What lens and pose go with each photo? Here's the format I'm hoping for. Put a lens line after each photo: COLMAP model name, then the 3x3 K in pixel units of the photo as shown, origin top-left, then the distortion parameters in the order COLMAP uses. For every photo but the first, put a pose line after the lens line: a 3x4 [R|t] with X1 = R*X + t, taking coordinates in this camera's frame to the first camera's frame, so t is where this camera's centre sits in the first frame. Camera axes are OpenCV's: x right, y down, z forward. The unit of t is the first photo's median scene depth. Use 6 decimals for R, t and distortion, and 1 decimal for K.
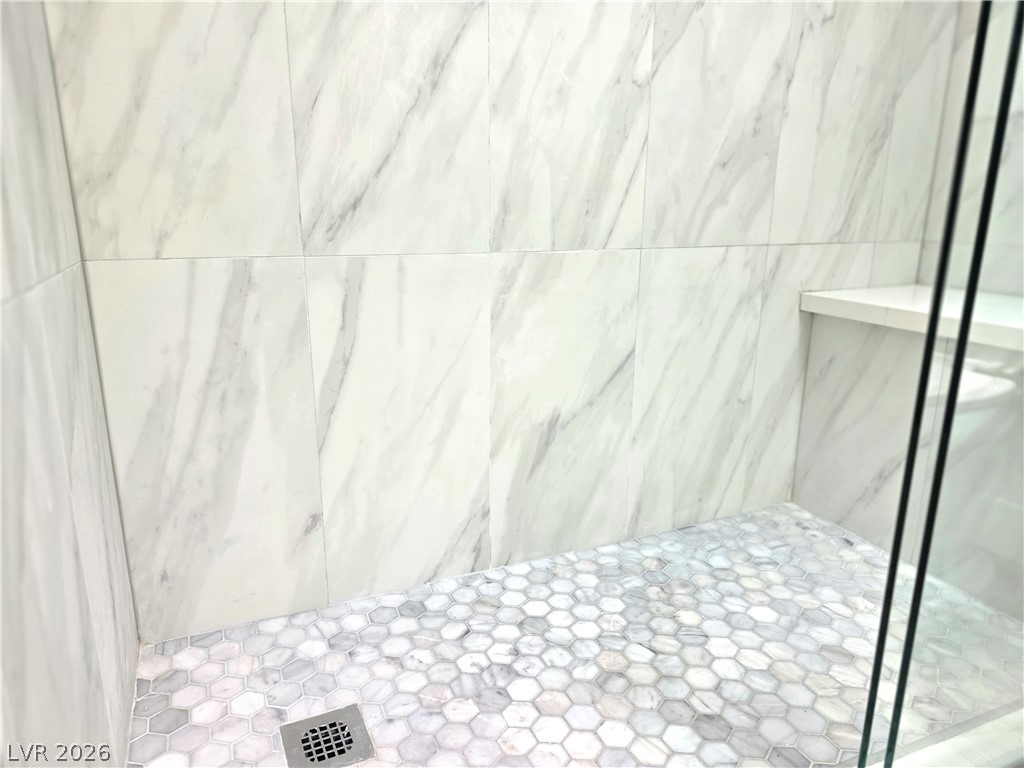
lens RADIAL K [[684.8, 0, 508.1], [0, 684.8, 378.3], [0, 0, 1]] dist [0.014423, -0.004459]
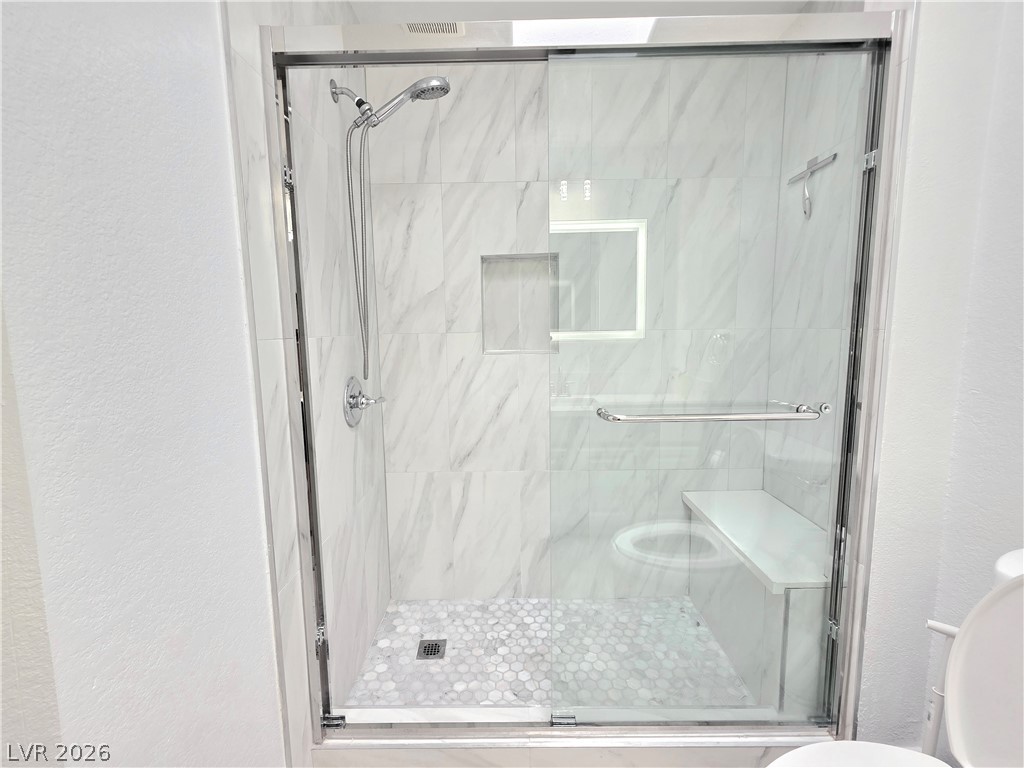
lens RADIAL K [[443.0, 0, 509.0], [0, 443.0, 380.6], [0, 0, 1]] dist [0.013962, 0.000281]
pose [[0.916535, 0.030659, -0.398778, 0.631624], [-0.084192, 0.989506, -0.117428, -0.341244], [0.390993, 0.141201, 0.909498, -0.632644]]
